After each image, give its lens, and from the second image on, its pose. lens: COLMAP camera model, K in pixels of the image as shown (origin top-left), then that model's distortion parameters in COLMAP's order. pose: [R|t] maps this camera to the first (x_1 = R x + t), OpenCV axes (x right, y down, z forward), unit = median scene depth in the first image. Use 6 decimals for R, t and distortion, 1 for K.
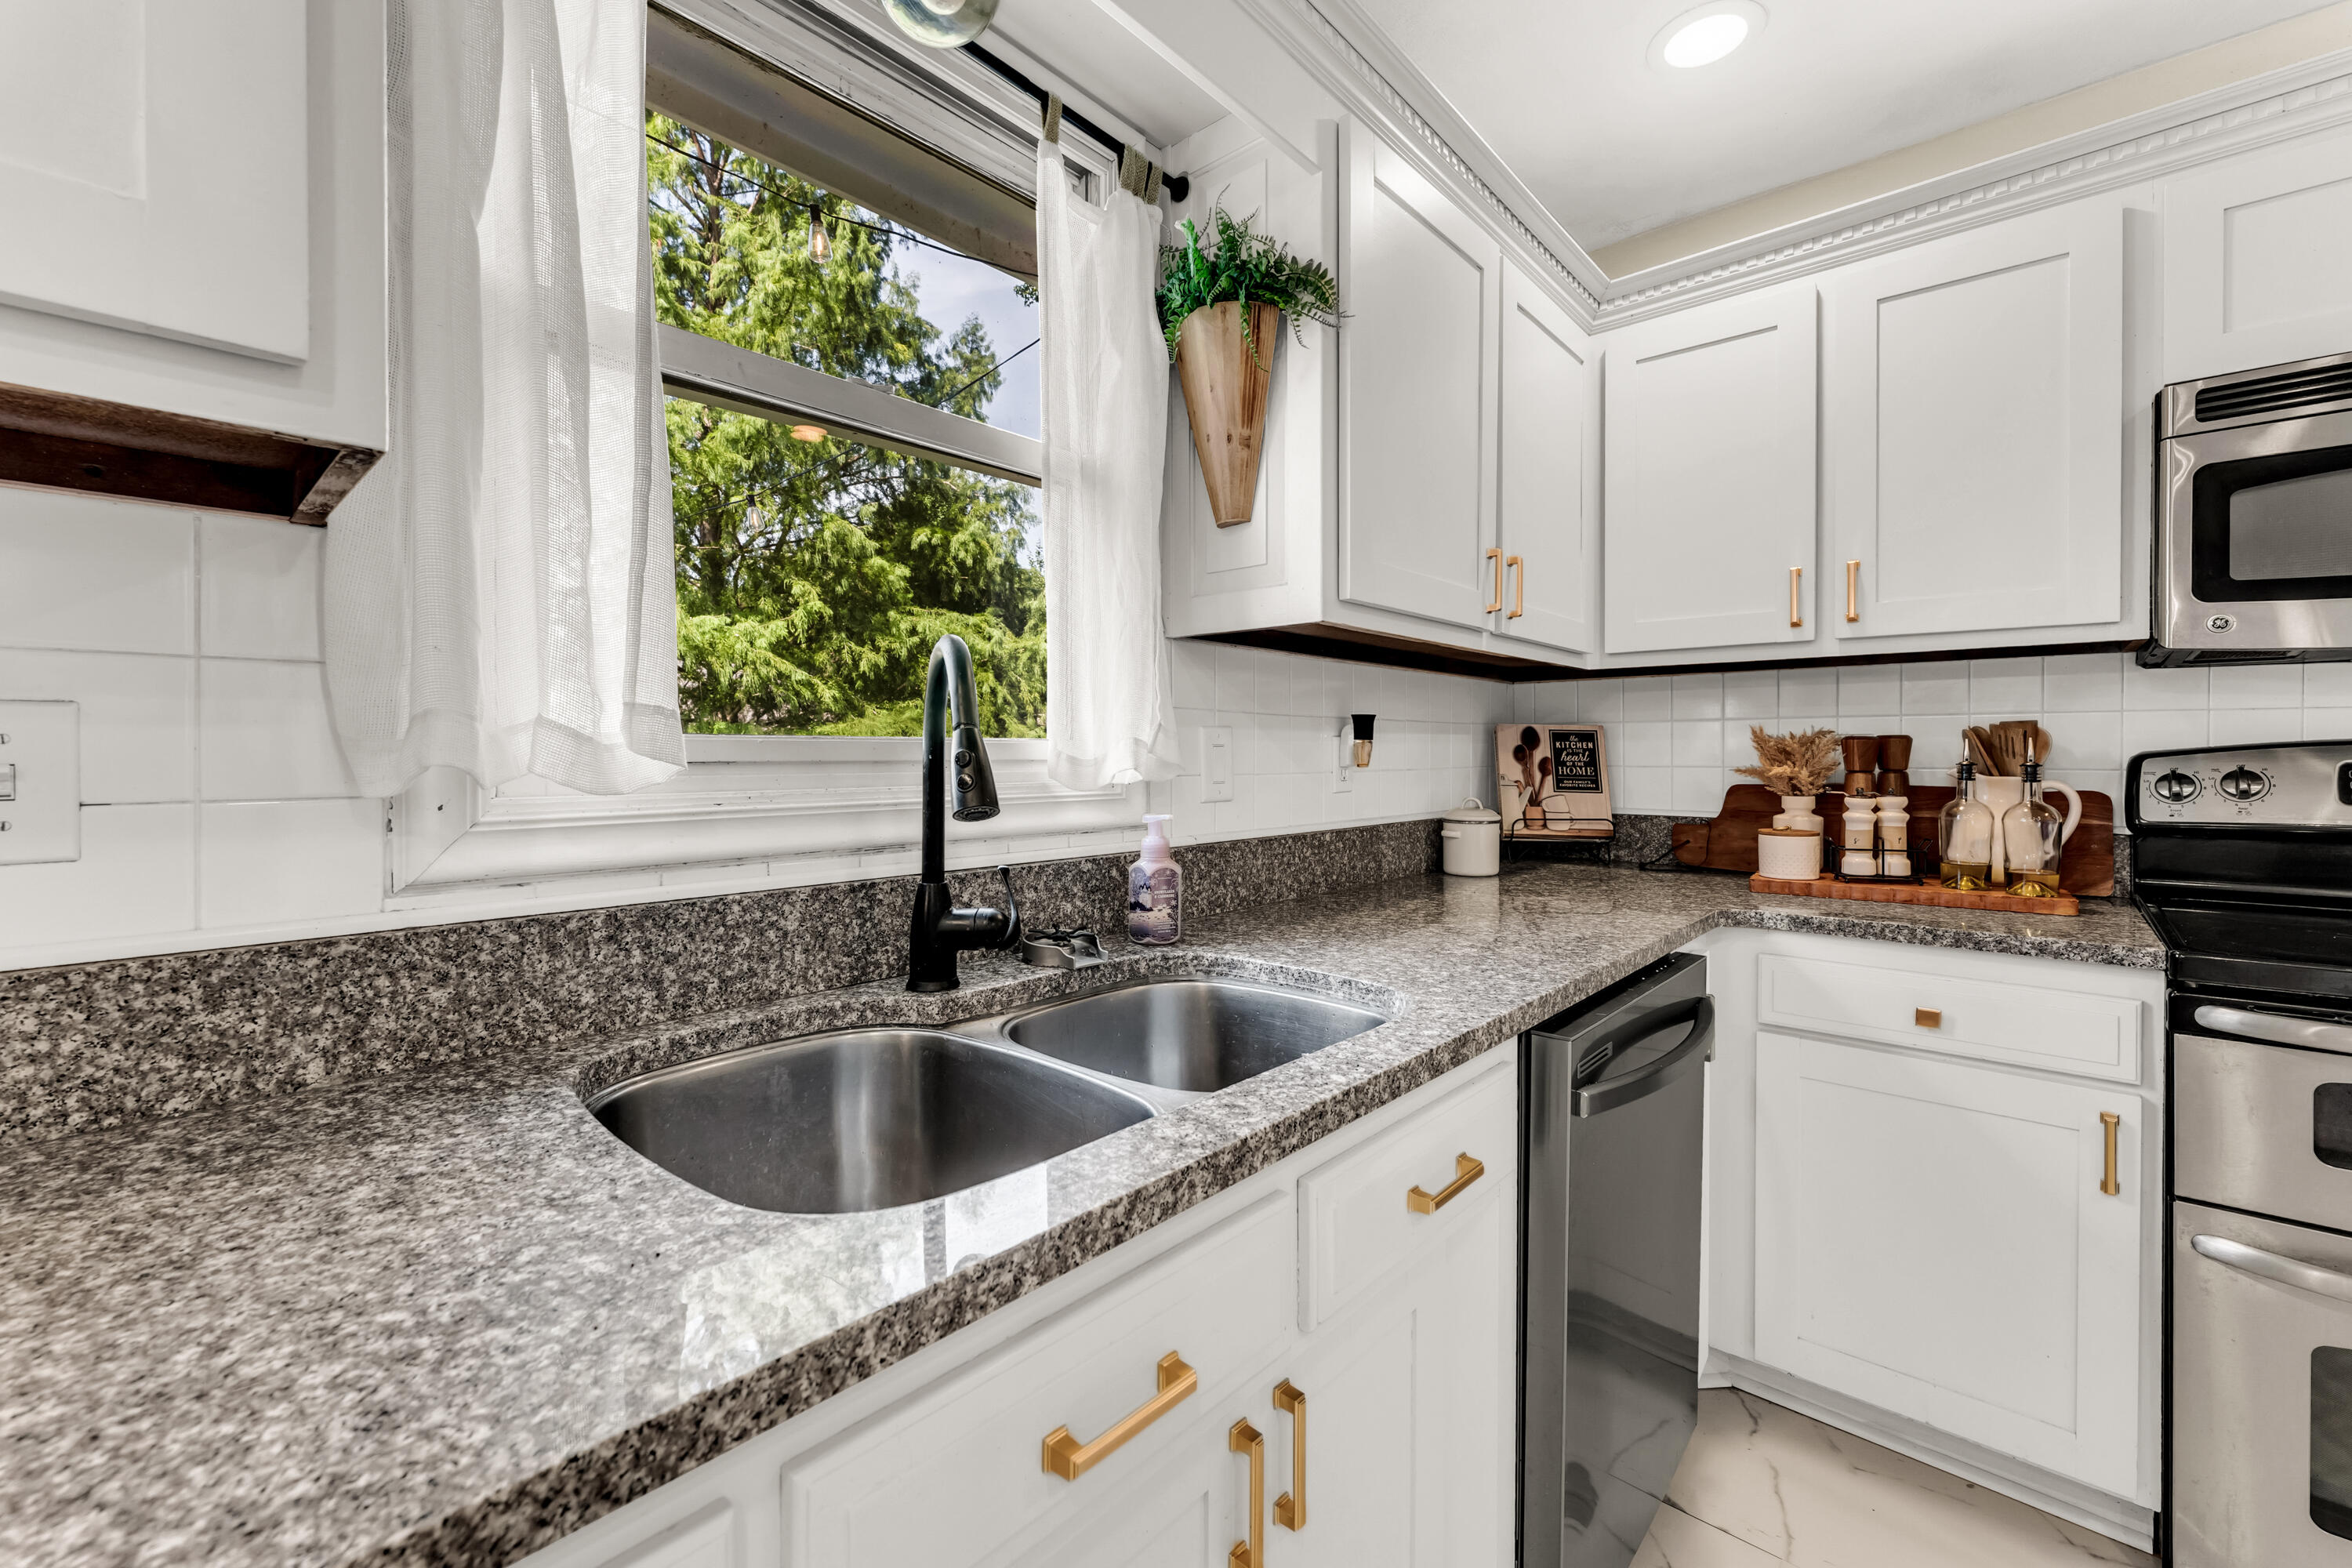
lens RADIAL K [[954.9, 0, 1163.5], [0, 954.9, 765.9], [0, 0, 1]] dist [-0.015653, -0.000270]
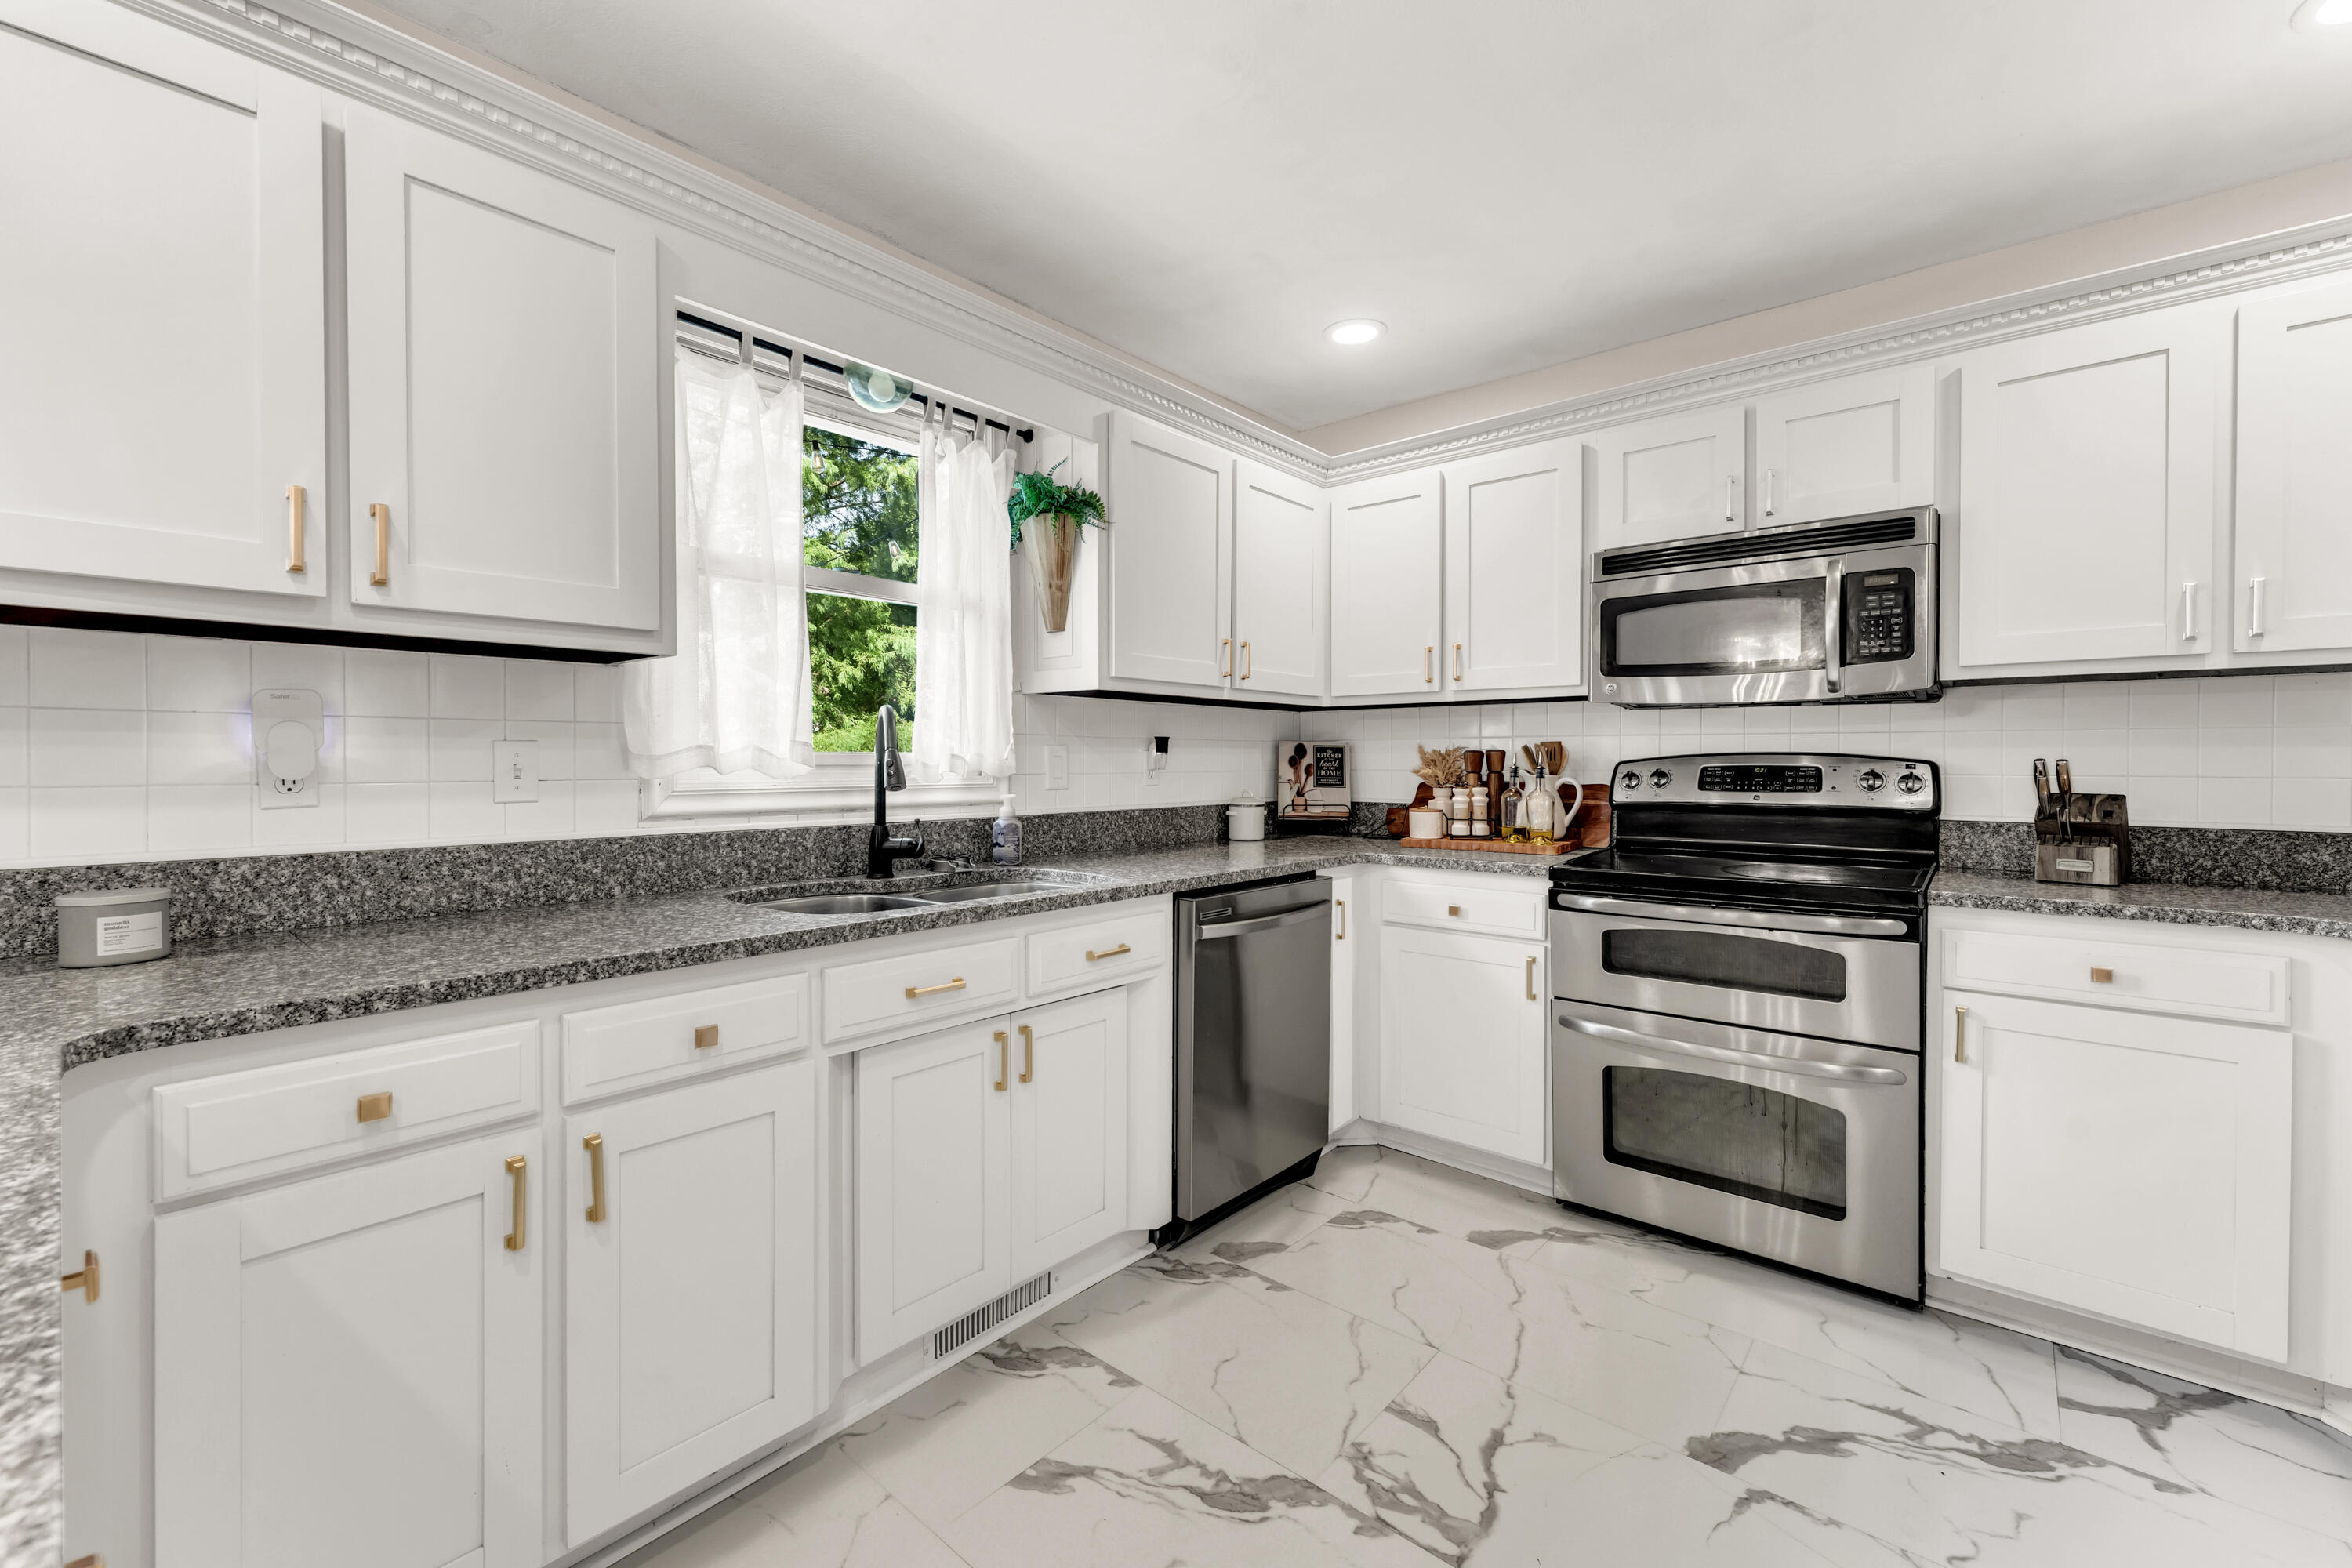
lens RADIAL K [[954.9, 0, 1193.3], [0, 954.9, 779.7], [0, 0, 1]] dist [-0.015653, -0.000270]
pose [[0.998842, -0.001098, 0.048104, 0.231593], [0.000821, 0.999983, 0.005768, 0.010738], [-0.048110, -0.005722, 0.998826, -0.748027]]
